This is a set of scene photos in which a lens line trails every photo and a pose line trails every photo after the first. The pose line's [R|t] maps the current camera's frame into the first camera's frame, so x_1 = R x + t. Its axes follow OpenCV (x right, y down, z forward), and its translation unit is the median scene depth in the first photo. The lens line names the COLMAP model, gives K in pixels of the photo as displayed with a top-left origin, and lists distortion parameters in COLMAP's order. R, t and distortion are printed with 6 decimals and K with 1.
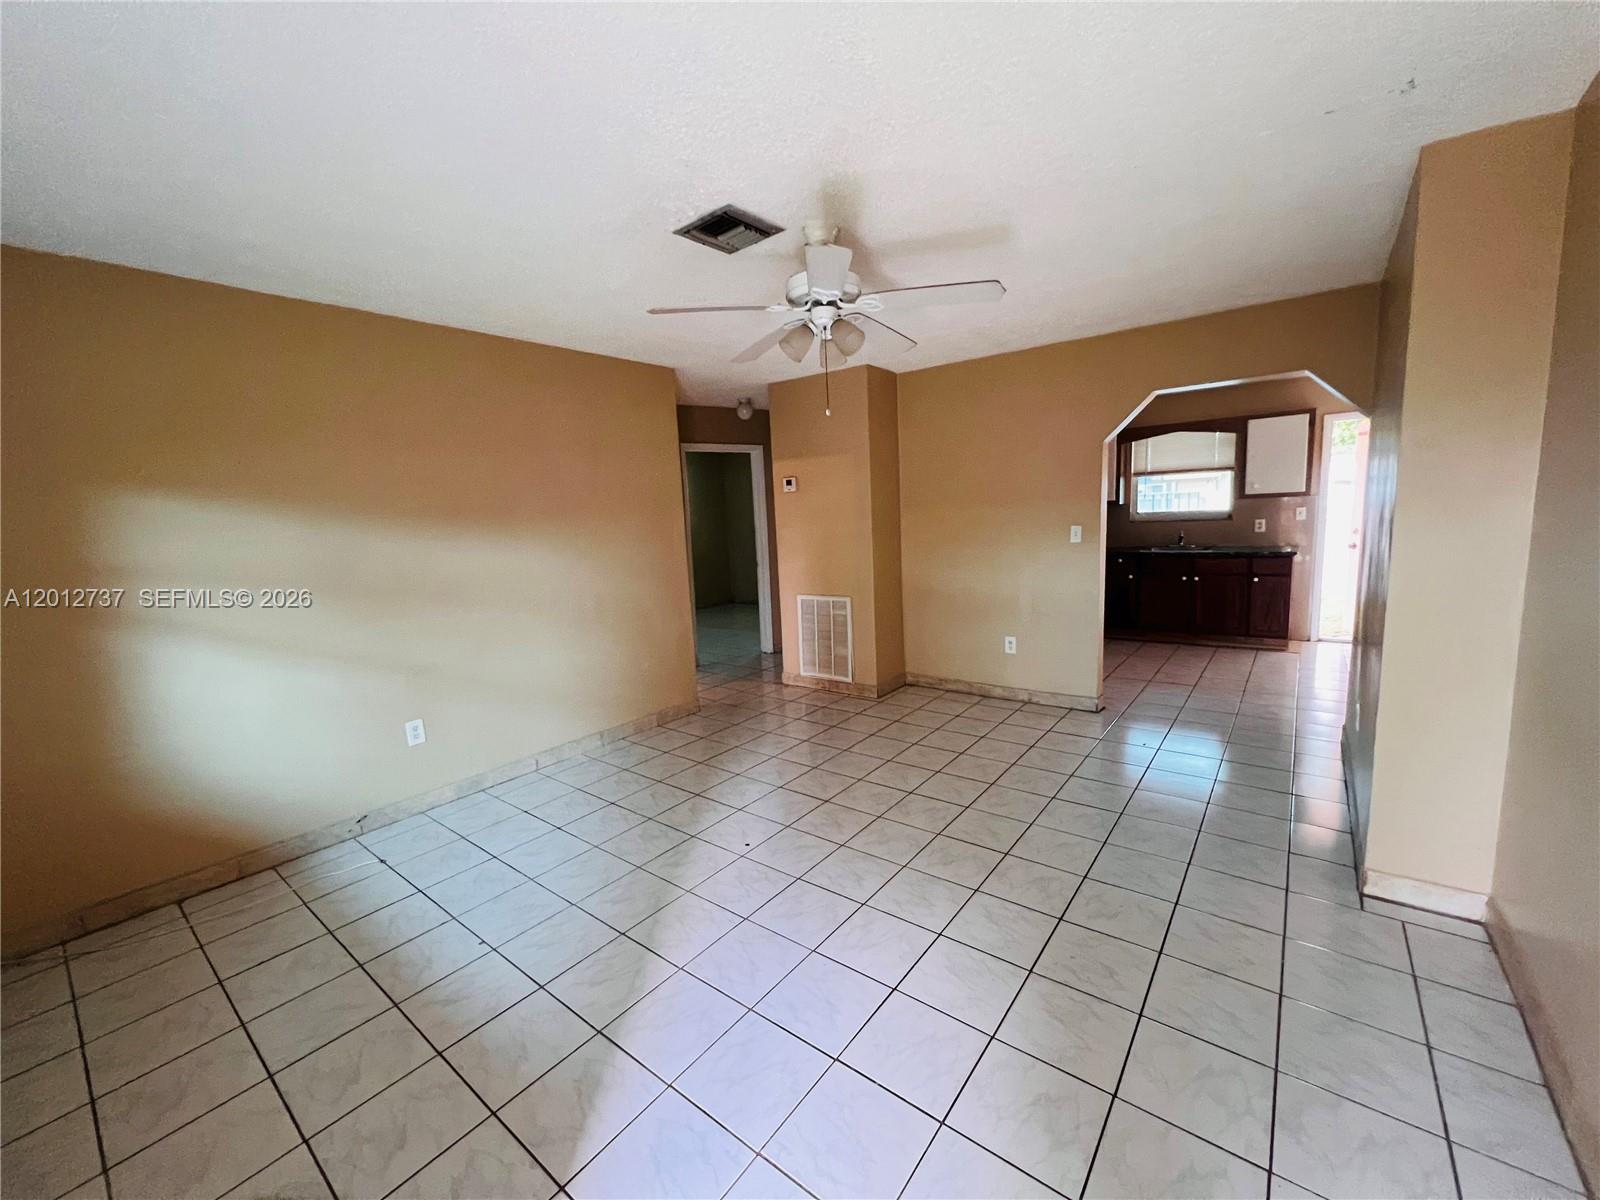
lens RADIAL K [[641.1, 0, 807.3], [0, 641.1, 602.7], [0, 0, 1]] dist [0.001301, 0.000138]
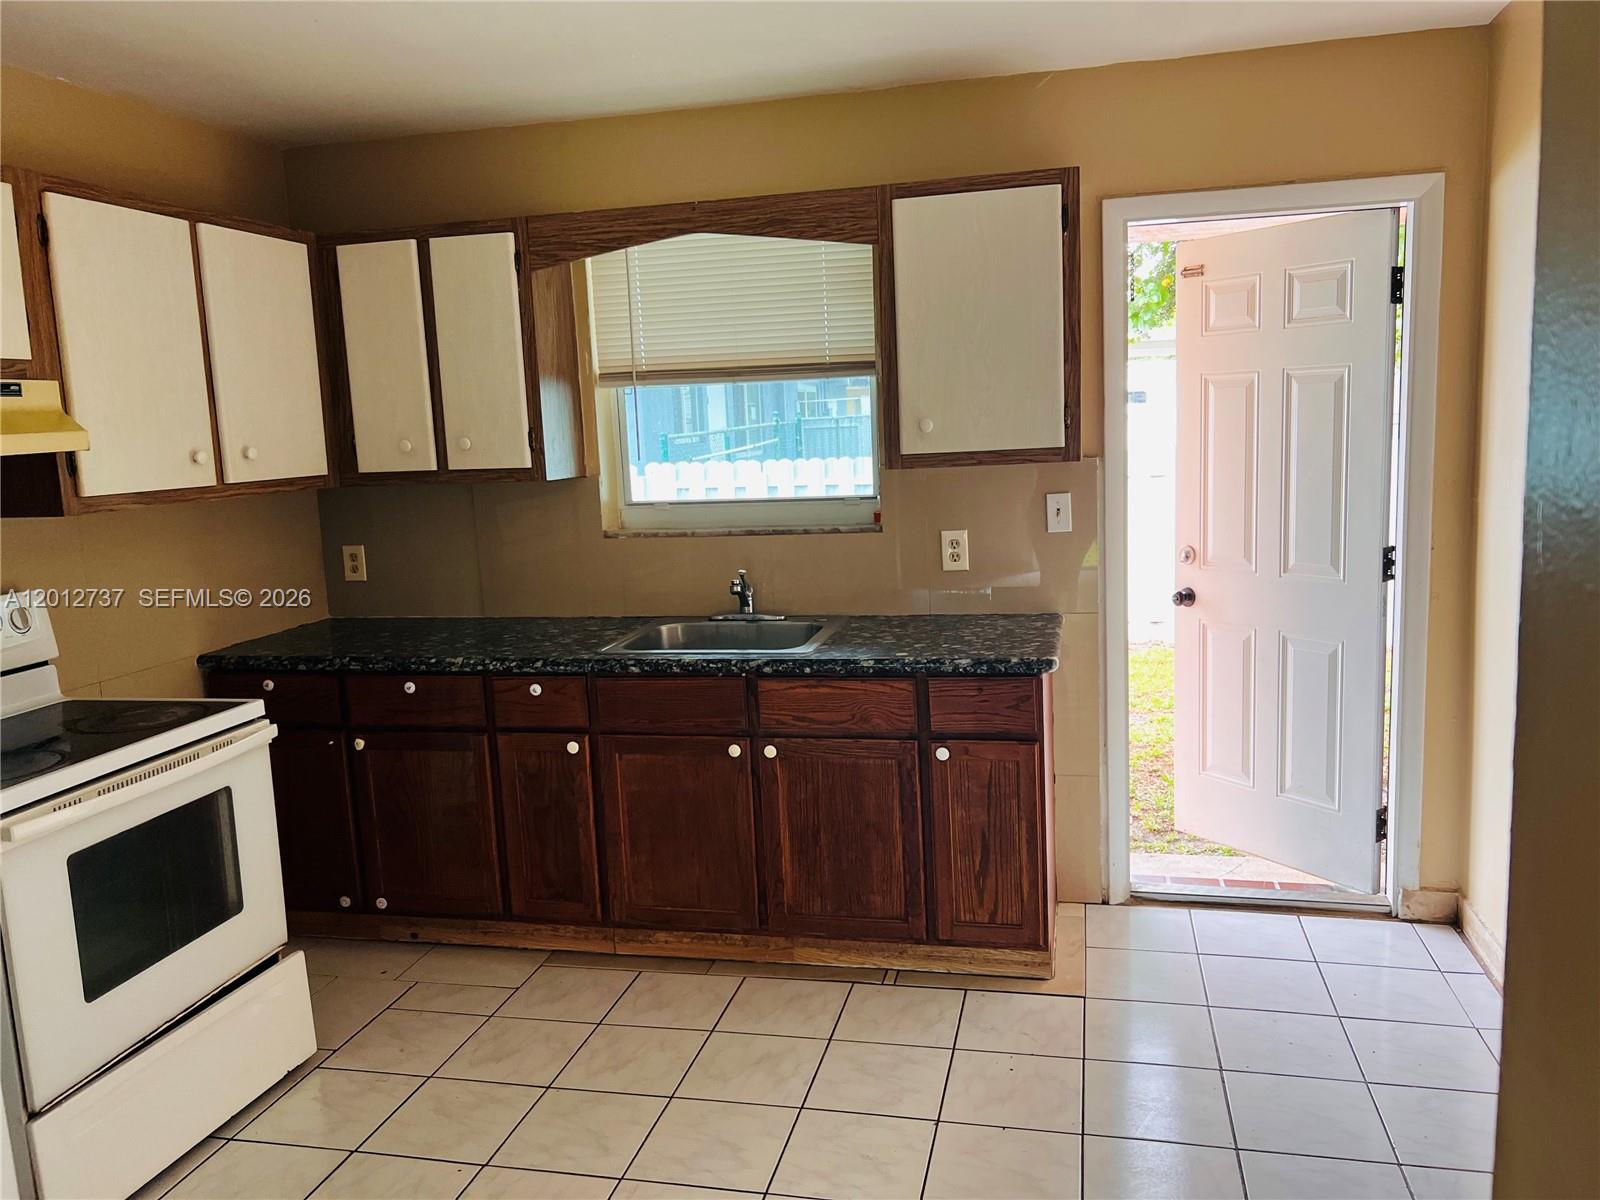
lens RADIAL K [[1260.0, 0, 800.0], [0, 1260.0, 600.0], [0, 0, 1]] dist [0.074055, -0.000015]
pose [[0.907331, -0.053256, 0.417030, 0.388028], [0.060142, 0.998184, -0.003379, -0.100903], [-0.416093, 0.028147, 0.908886, 0.484452]]
